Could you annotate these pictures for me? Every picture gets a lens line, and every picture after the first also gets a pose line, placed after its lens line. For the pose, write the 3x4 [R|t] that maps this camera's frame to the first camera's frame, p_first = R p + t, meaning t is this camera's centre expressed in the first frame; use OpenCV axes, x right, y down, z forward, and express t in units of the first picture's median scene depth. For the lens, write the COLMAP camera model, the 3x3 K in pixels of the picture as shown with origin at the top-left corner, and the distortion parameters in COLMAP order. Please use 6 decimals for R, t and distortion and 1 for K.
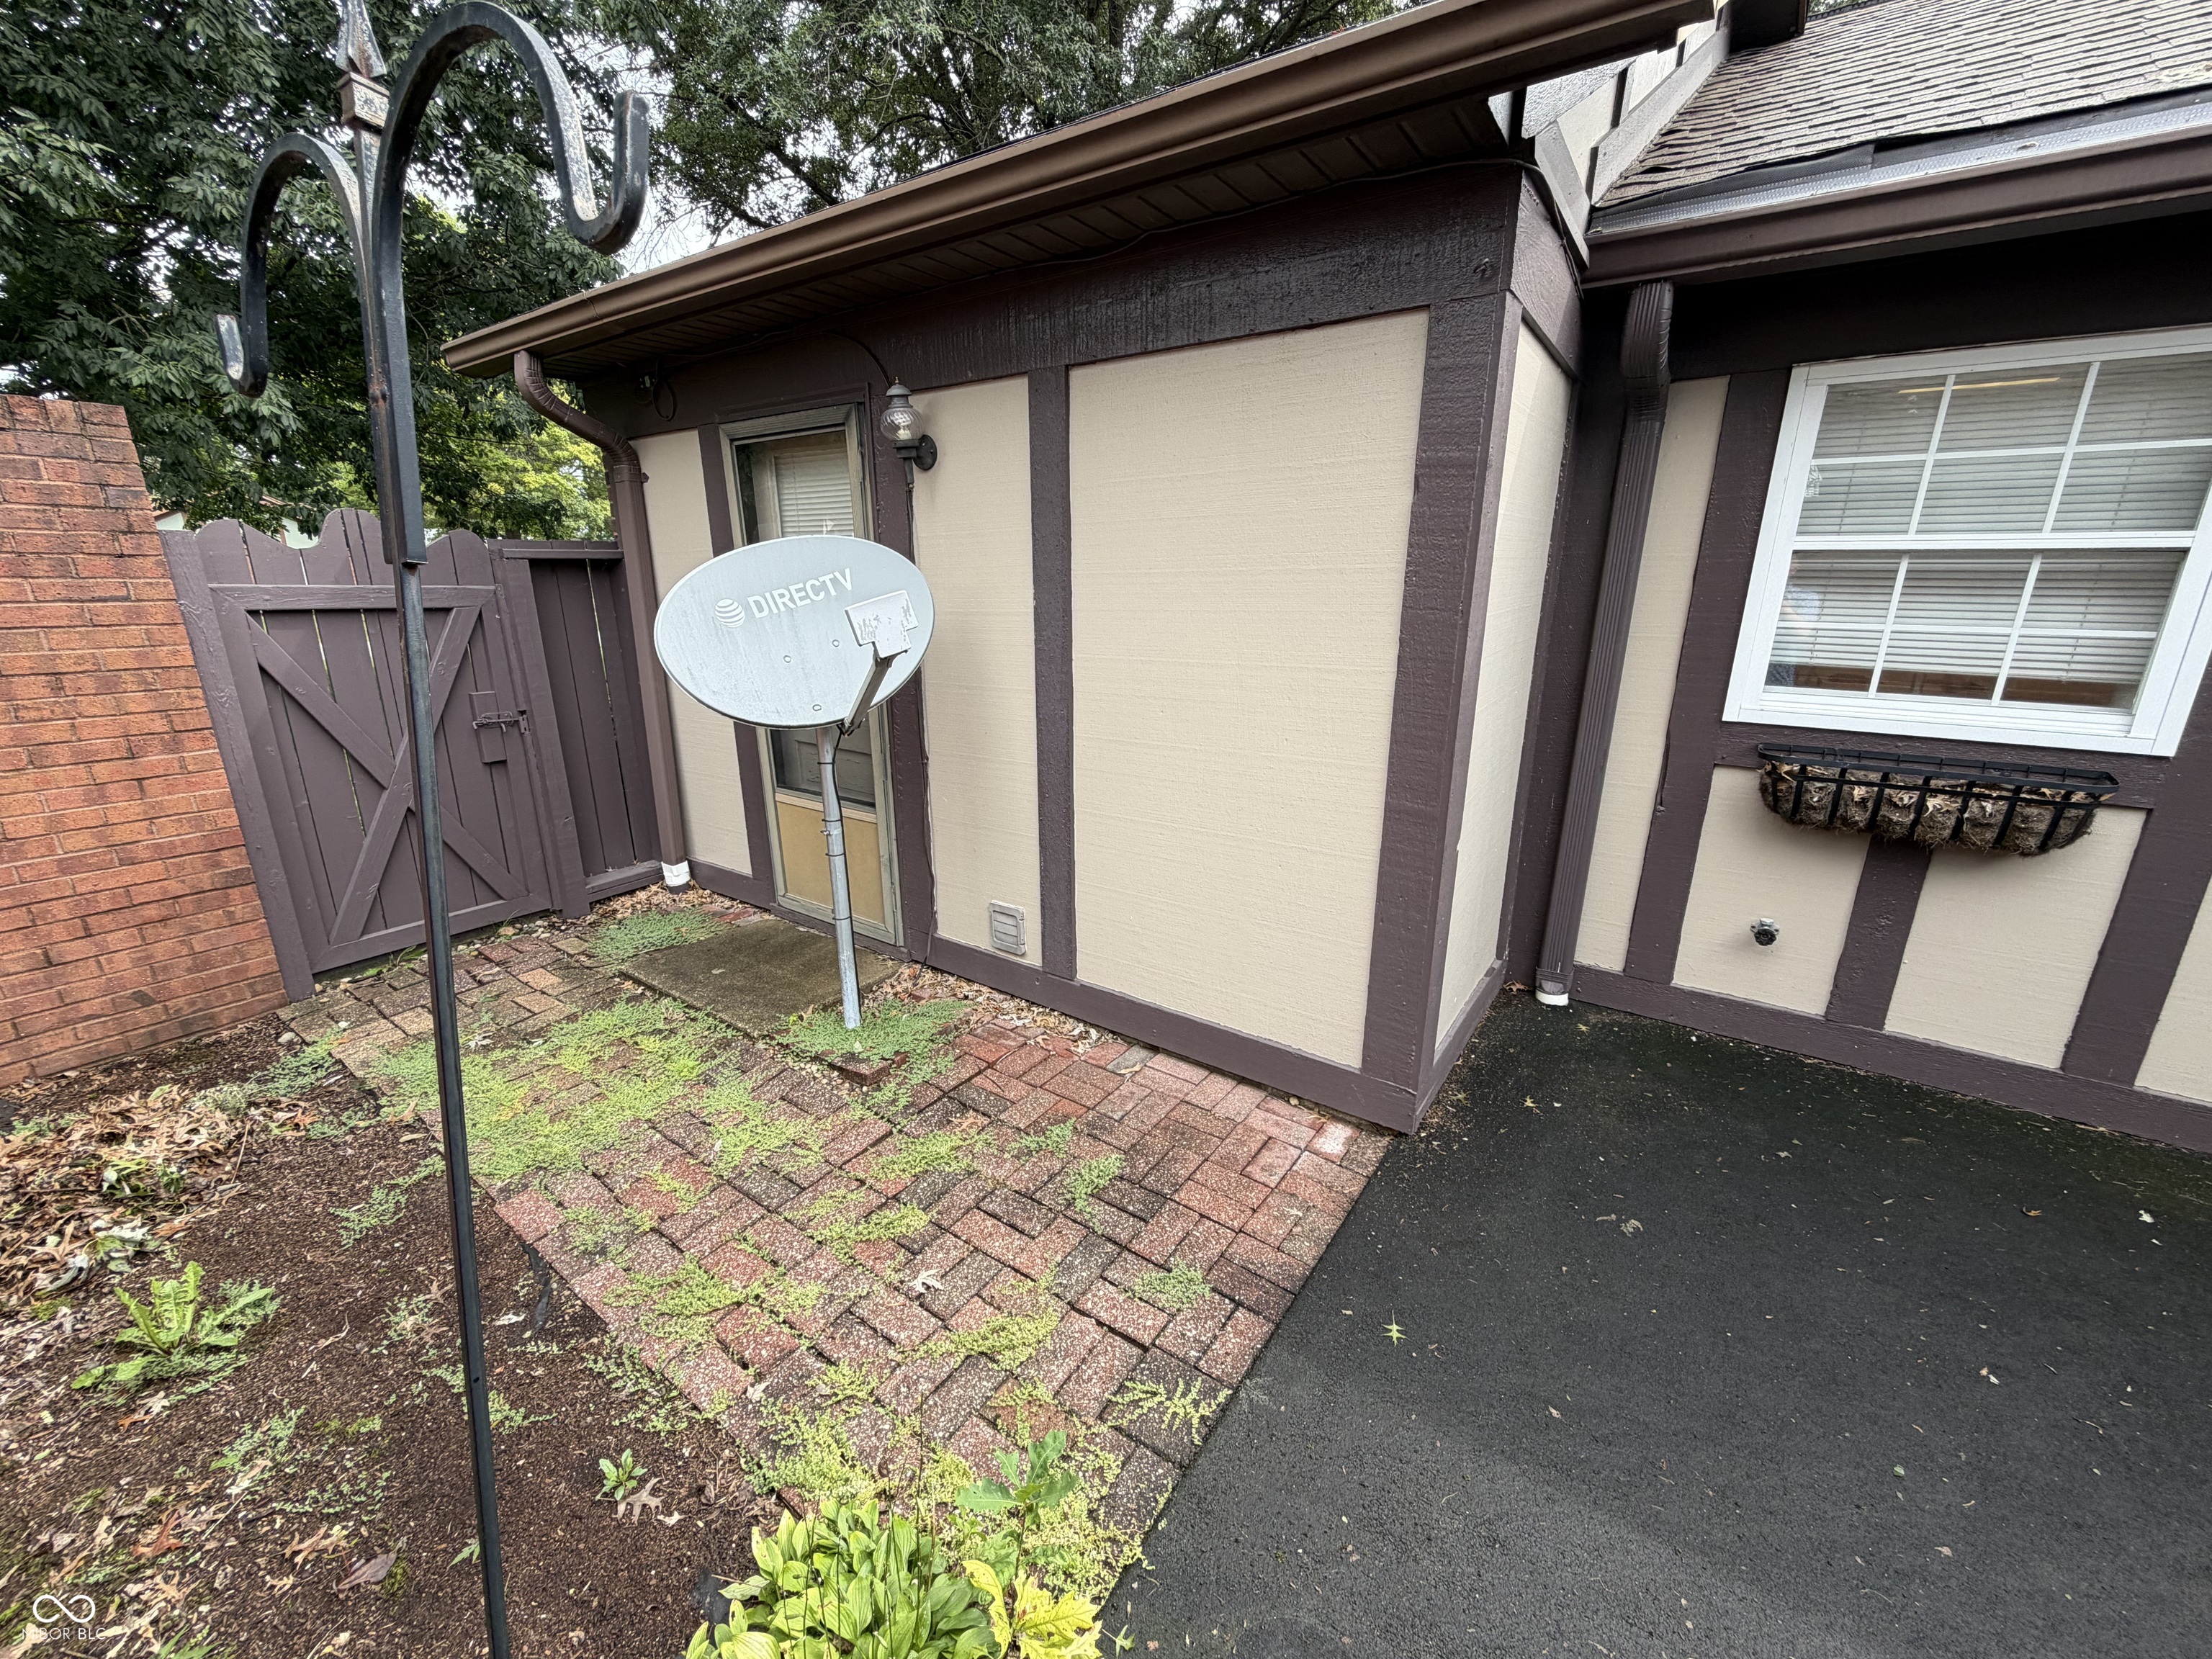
lens RADIAL K [[886.7, 0, 1101.7], [0, 886.7, 840.6], [0, 0, 1]] dist [0.000541, -0.000032]
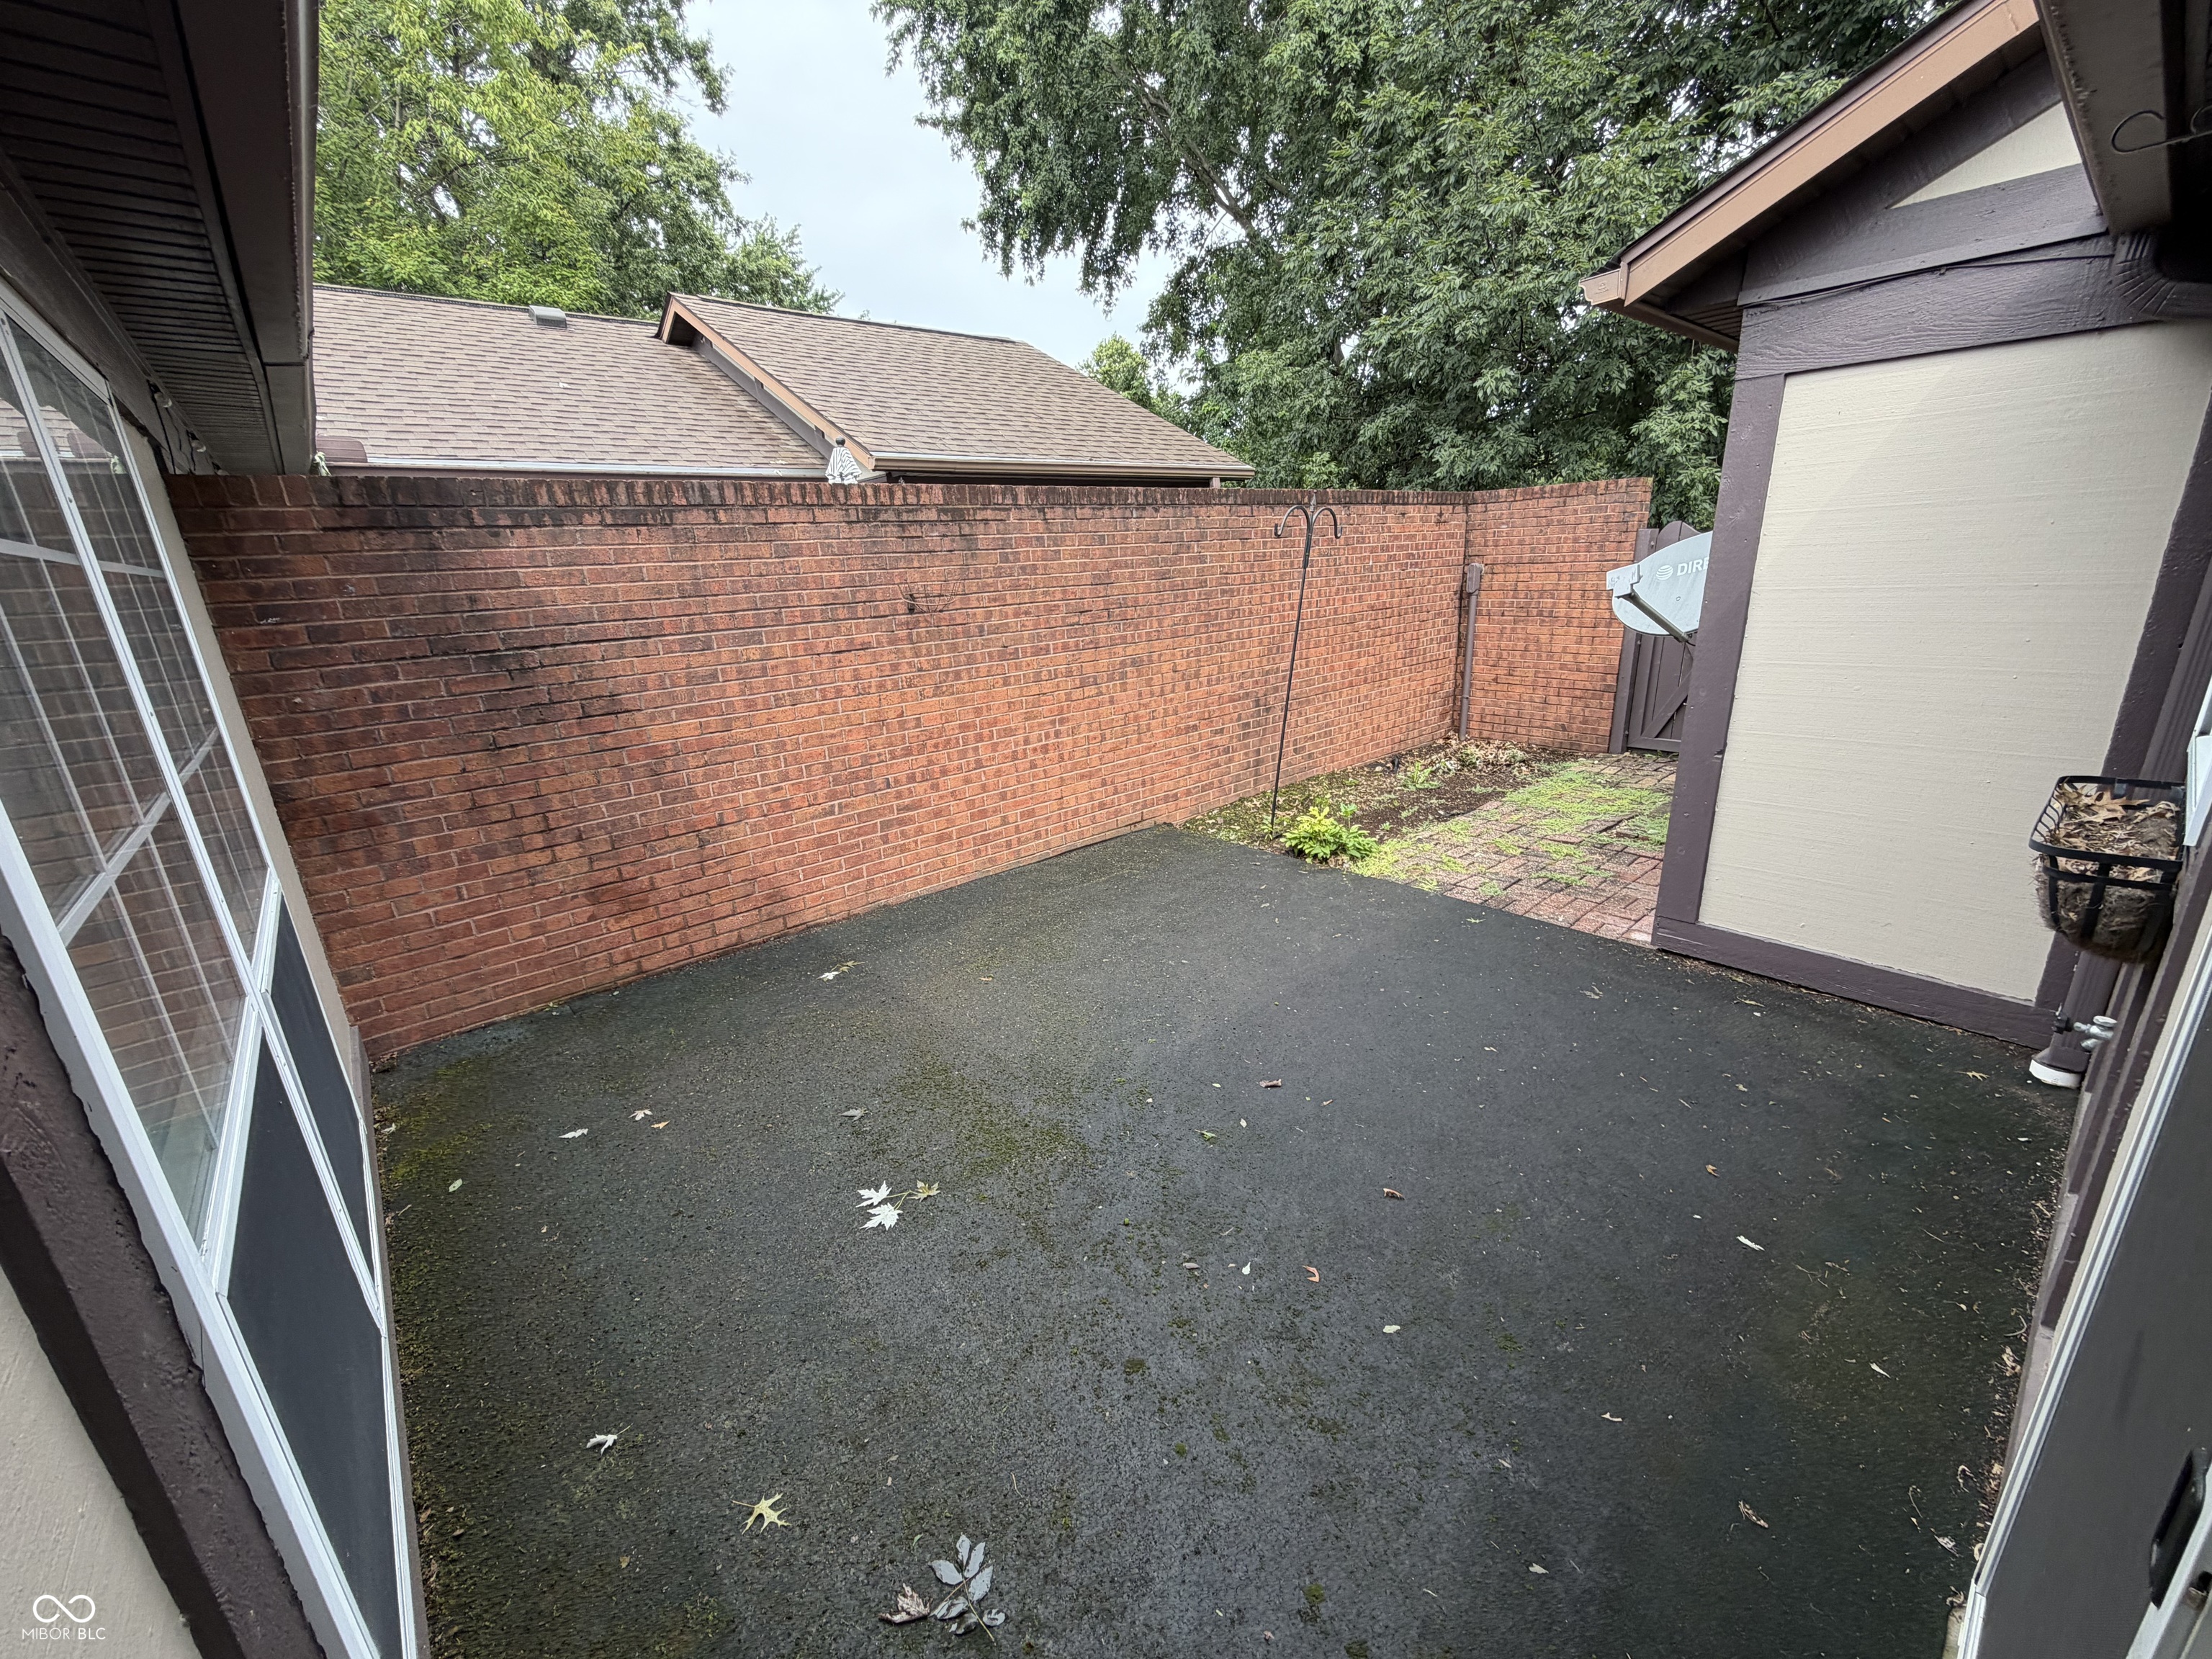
lens RADIAL K [[886.7, 0, 1100.6], [0, 886.7, 826.6], [0, 0, 1]] dist [0.000541, -0.000032]
pose [[-0.221271, 0.306766, -0.925707, 2.124433], [-0.228002, 0.906655, 0.354952, -0.205031], [0.948185, 0.289604, -0.130673, 0.255174]]
